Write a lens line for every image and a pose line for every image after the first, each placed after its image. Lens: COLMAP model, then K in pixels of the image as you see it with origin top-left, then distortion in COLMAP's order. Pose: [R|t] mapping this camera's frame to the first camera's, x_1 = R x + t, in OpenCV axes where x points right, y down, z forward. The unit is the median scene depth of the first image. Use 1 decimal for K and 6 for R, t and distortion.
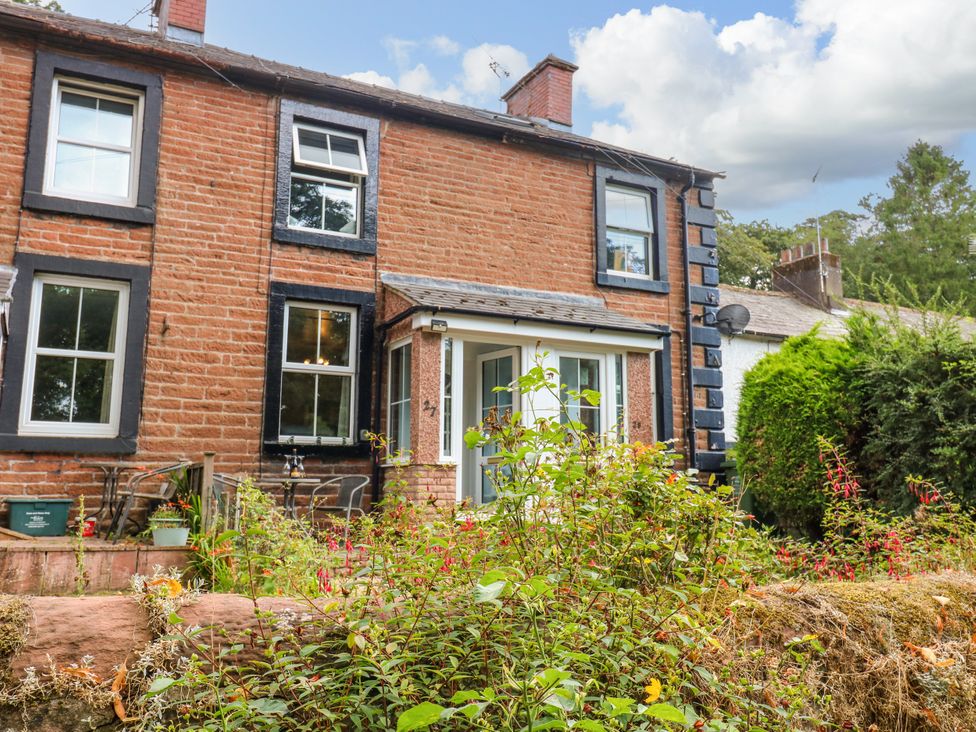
lens RADIAL K [[846.3, 0, 488.9], [0, 846.3, 360.8], [0, 0, 1]] dist [0.027818, -0.020171]
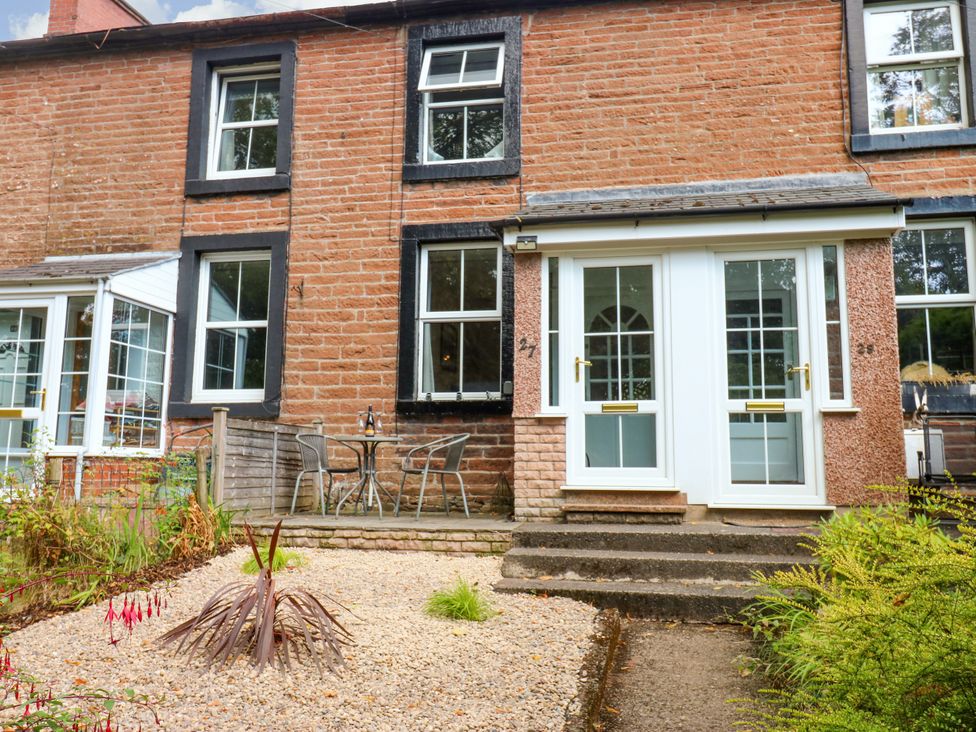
lens RADIAL K [[846.3, 0, 489.9], [0, 846.3, 351.8], [0, 0, 1]] dist [0.027818, -0.020171]
pose [[0.791743, -0.084001, -0.605052, 0.371289], [0.092401, 0.995571, -0.017307, 0.068058], [0.603826, -0.042205, 0.795998, 0.331139]]
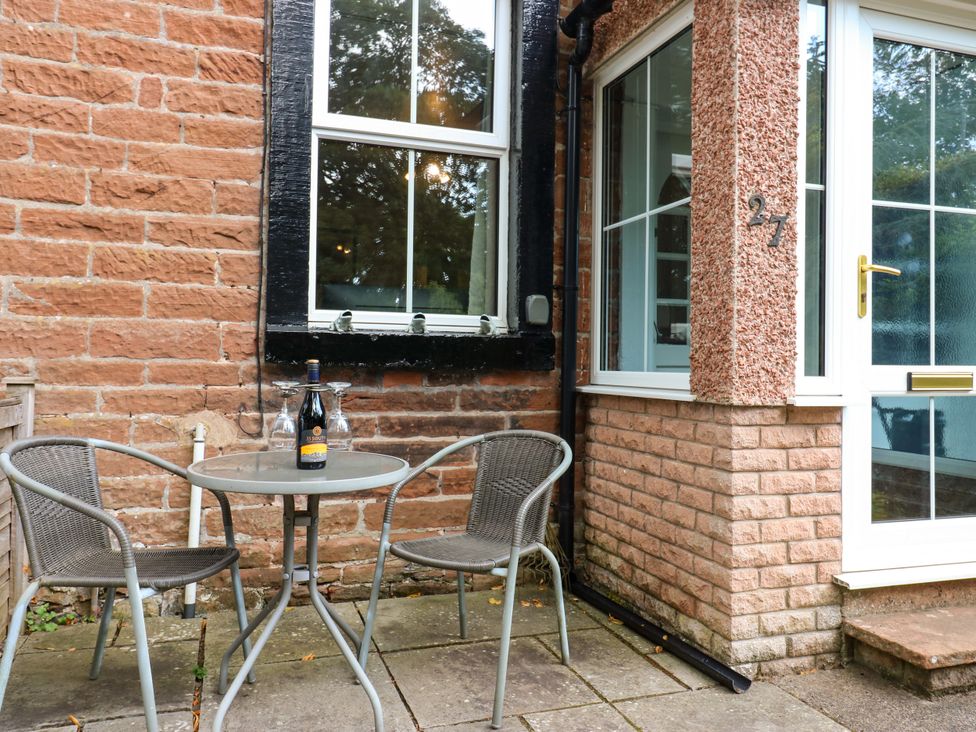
lens RADIAL K [[780.7, 0, 507.0], [0, 780.7, 353.8], [0, 0, 1]] dist [0.010371, -0.008497]
pose [[0.991949, 0.009081, -0.126308, -0.121432], [0.008651, 0.990235, 0.139139, 0.061268], [0.126338, -0.139112, 0.982185, 0.682708]]
